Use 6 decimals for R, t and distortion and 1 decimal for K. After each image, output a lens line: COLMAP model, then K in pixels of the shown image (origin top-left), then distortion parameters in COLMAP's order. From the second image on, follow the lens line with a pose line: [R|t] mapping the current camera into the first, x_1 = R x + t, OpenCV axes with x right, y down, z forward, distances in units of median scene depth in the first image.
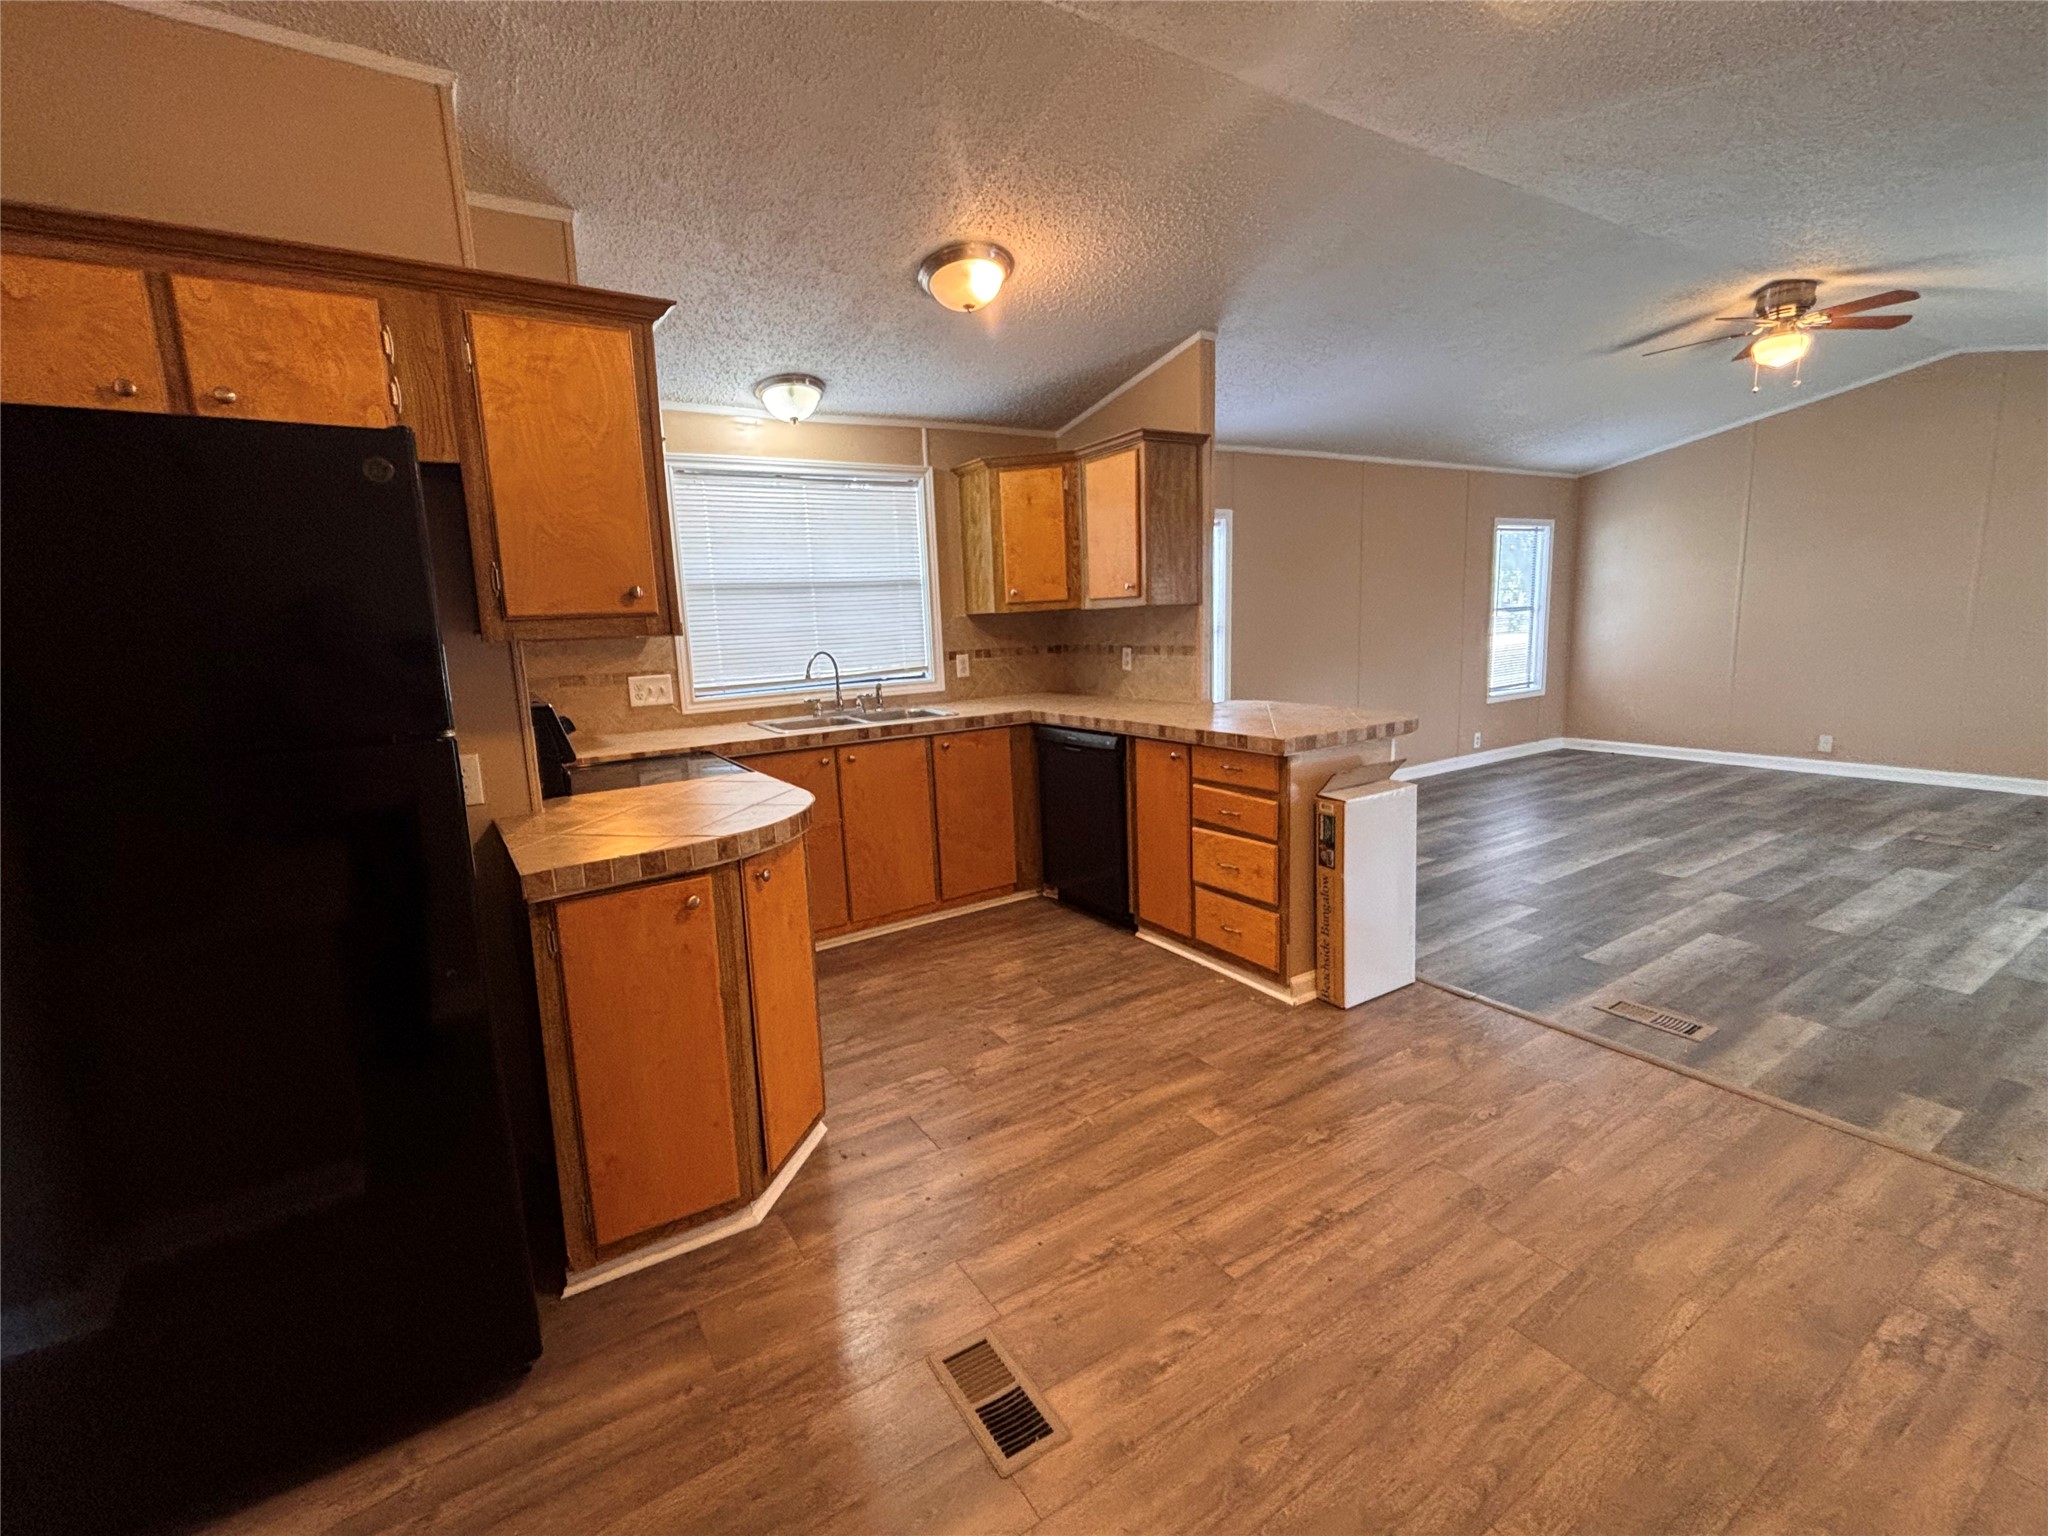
lens RADIAL K [[901.3, 0, 1020.6], [0, 901.3, 766.7], [0, 0, 1]] dist [0.003028, -0.000192]
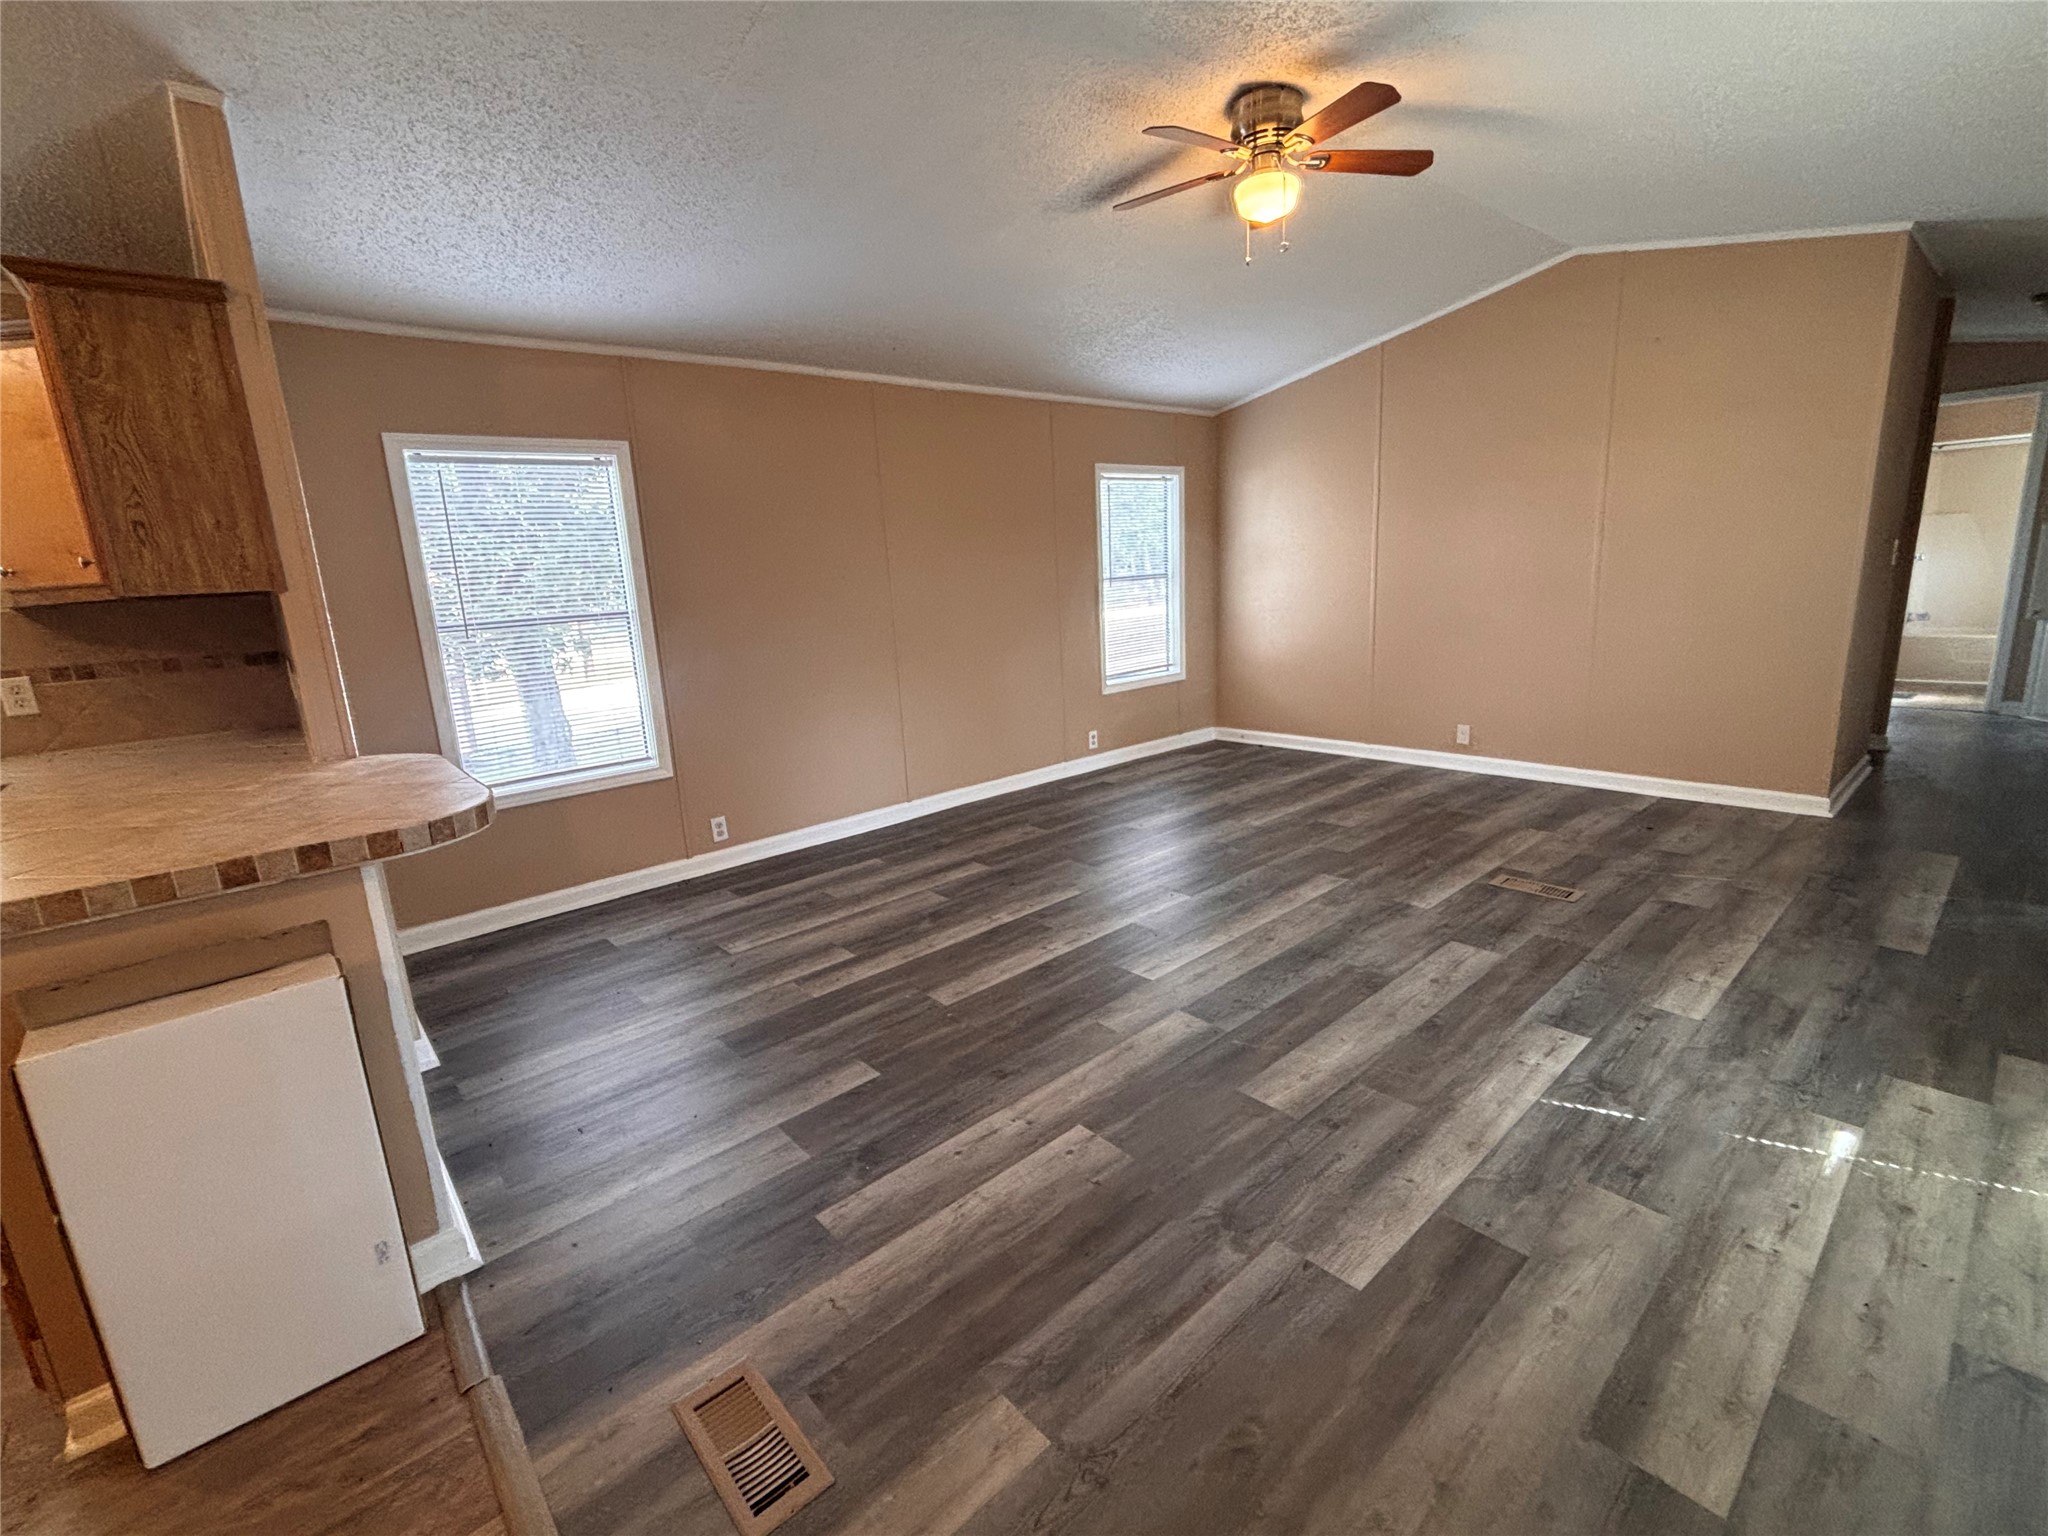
lens RADIAL K [[901.3, 0, 1021.0], [0, 901.3, 766.4], [0, 0, 1]] dist [0.003028, -0.000192]
pose [[0.988369, -0.044176, 0.145520, 0.589438], [0.038080, 0.998287, 0.044418, -0.080408], [-0.147233, -0.038360, 0.988358, 0.373781]]
